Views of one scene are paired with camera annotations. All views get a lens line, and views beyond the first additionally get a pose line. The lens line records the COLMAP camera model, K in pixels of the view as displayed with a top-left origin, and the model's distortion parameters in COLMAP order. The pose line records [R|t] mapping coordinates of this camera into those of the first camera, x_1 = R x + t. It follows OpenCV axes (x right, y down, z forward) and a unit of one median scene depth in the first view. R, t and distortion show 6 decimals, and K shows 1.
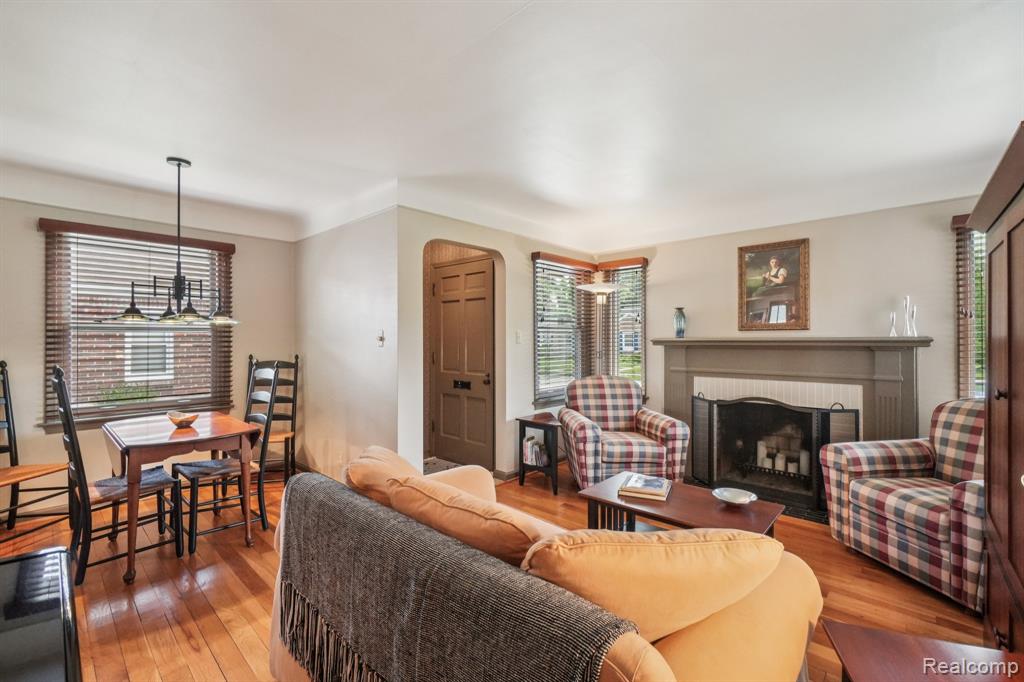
lens RADIAL K [[442.5, 0, 513.1], [0, 442.5, 336.3], [0, 0, 1]] dist [0.000841, 0.001426]
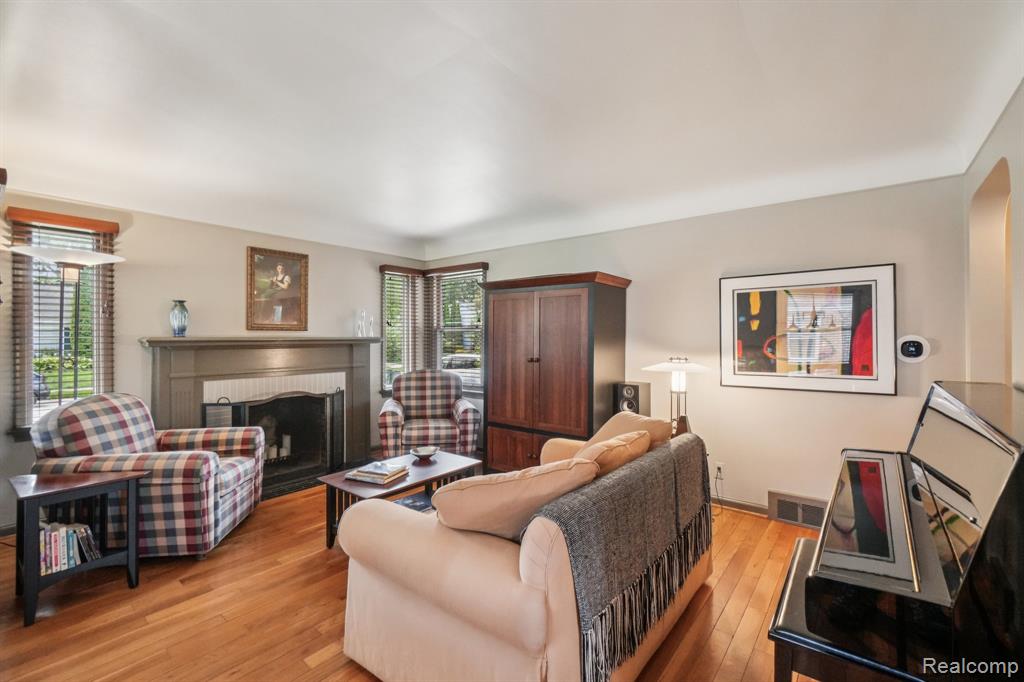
lens RADIAL K [[442.5, 0, 513.1], [0, 442.5, 336.3], [0, 0, 1]] dist [0.000841, 0.001426]
pose [[-0.069284, 0.009126, 0.997555, -0.586921], [-0.004065, 0.999947, -0.009430, 0.009317], [-0.997589, -0.004708, -0.069243, 0.535936]]
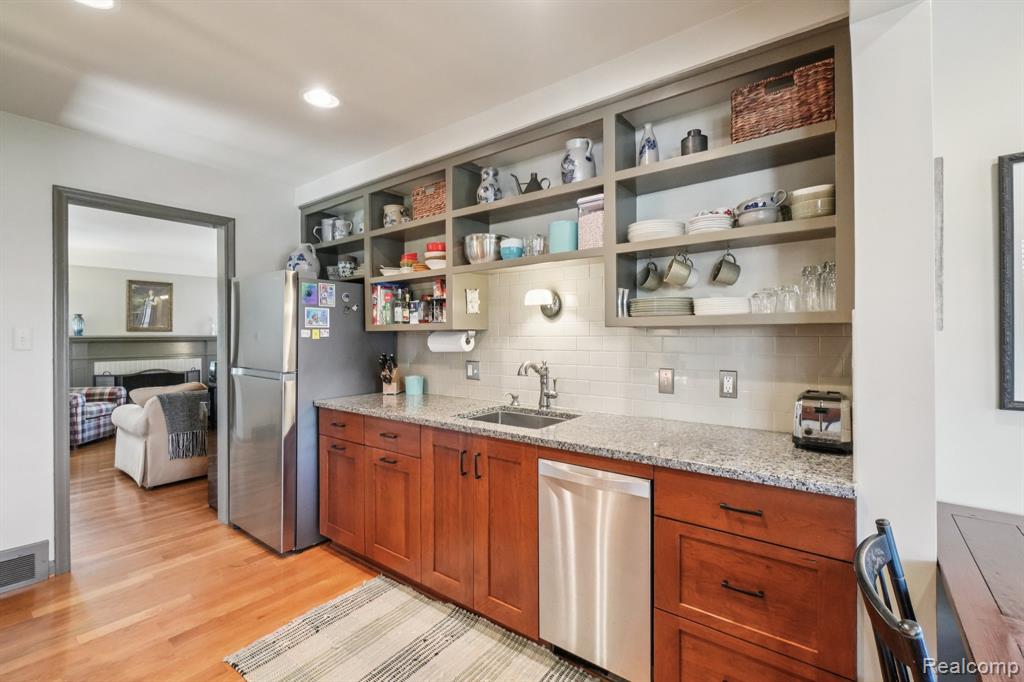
lens RADIAL K [[442.5, 0, 513.1], [0, 442.5, 336.3], [0, 0, 1]] dist [0.000841, 0.001426]
pose [[-0.090563, 0.004146, 0.995882, -1.376277], [-0.001933, 0.999989, -0.004339, 0.011043], [-0.995889, -0.002318, -0.090554, -0.282543]]
